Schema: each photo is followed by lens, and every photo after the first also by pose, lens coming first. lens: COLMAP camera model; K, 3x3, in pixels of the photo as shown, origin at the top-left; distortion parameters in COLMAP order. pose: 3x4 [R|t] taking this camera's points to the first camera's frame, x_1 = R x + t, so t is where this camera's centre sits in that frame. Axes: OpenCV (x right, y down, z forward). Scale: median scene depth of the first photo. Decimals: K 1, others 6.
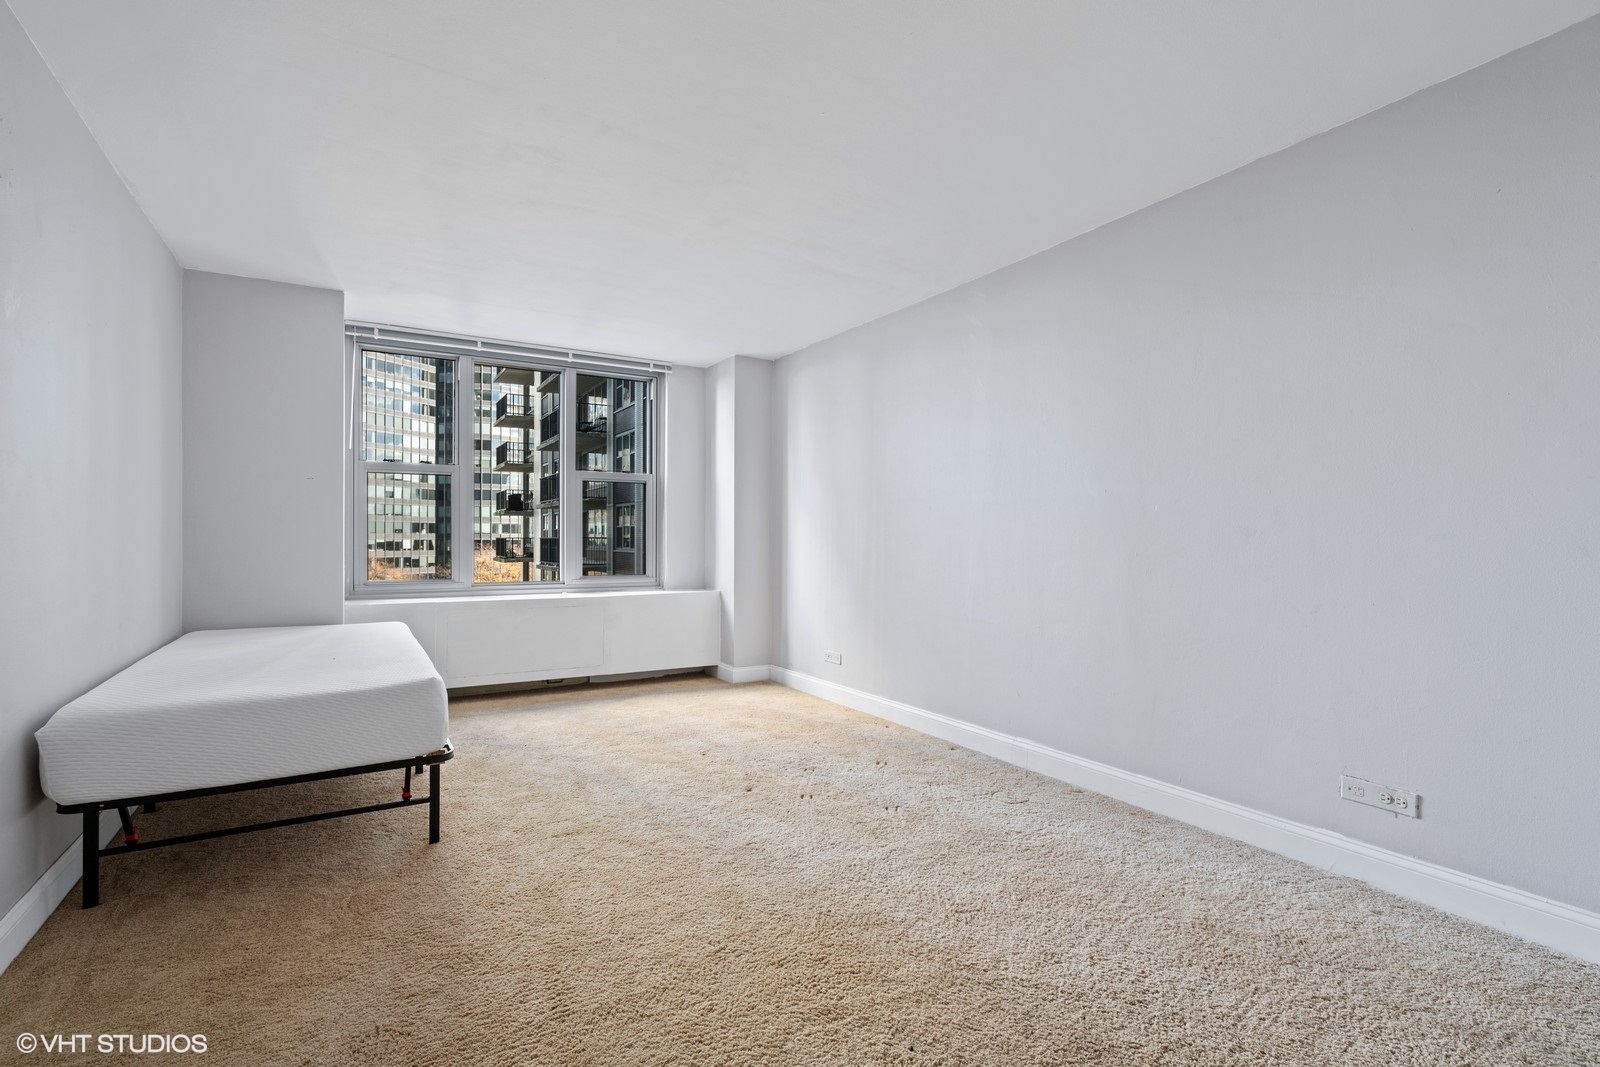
lens RADIAL K [[753.3, 0, 785.6], [0, 753.3, 535.2], [0, 0, 1]] dist [-0.000617, 0.000198]
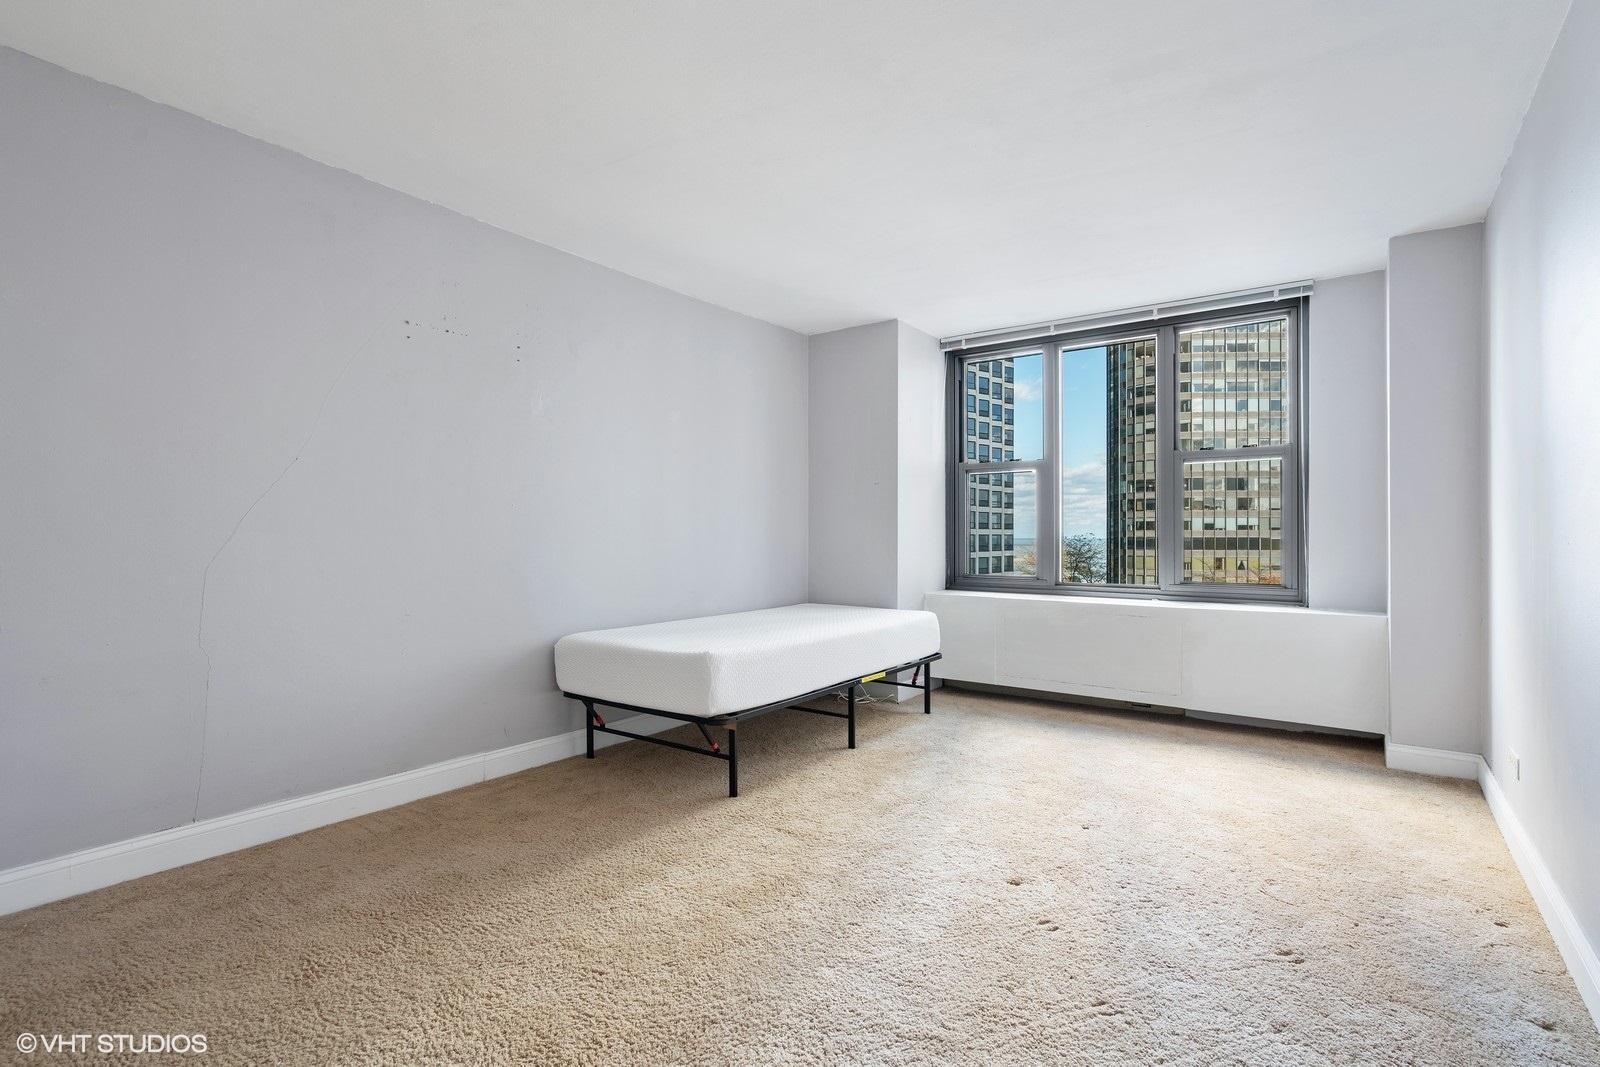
lens RADIAL K [[753.3, 0, 785.6], [0, 753.3, 535.2], [0, 0, 1]] dist [-0.000617, 0.000198]
pose [[0.393087, -0.001607, -0.919500, 0.415875], [0.004088, 0.999992, 0.000000, 0.004043], [0.919492, -0.003759, 0.393090, 0.406939]]
